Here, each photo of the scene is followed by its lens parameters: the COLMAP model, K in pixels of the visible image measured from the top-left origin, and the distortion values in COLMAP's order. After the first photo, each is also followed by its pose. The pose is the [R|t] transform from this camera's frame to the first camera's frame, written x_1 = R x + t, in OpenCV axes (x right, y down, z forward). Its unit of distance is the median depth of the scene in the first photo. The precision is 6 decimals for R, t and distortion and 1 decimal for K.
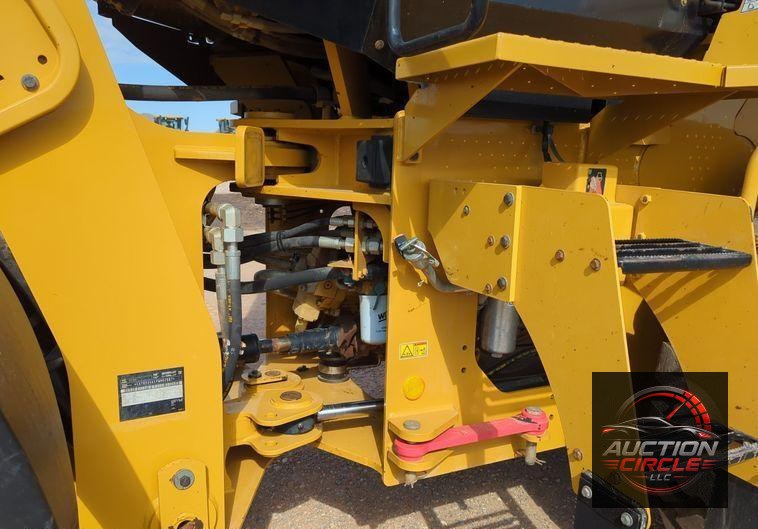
lens RADIAL K [[637.9, 0, 381.1], [0, 637.9, 279.1], [0, 0, 1]] dist [0.074988, -0.096977]
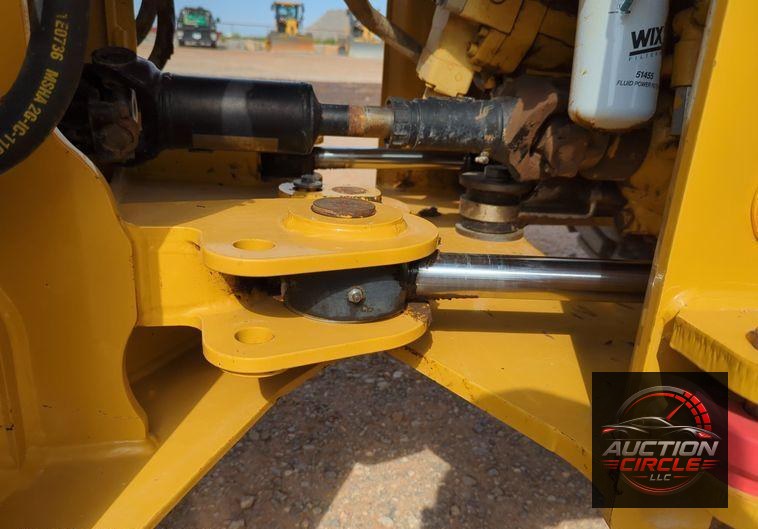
lens RADIAL K [[637.9, 0, 381.1], [0, 637.9, 279.1], [0, 0, 1]] dist [0.074988, -0.096977]
pose [[0.959050, 0.126015, -0.253661, -0.027479], [-0.091114, 0.985233, 0.144962, 0.139426], [0.268182, -0.115914, 0.956369, 0.563733]]
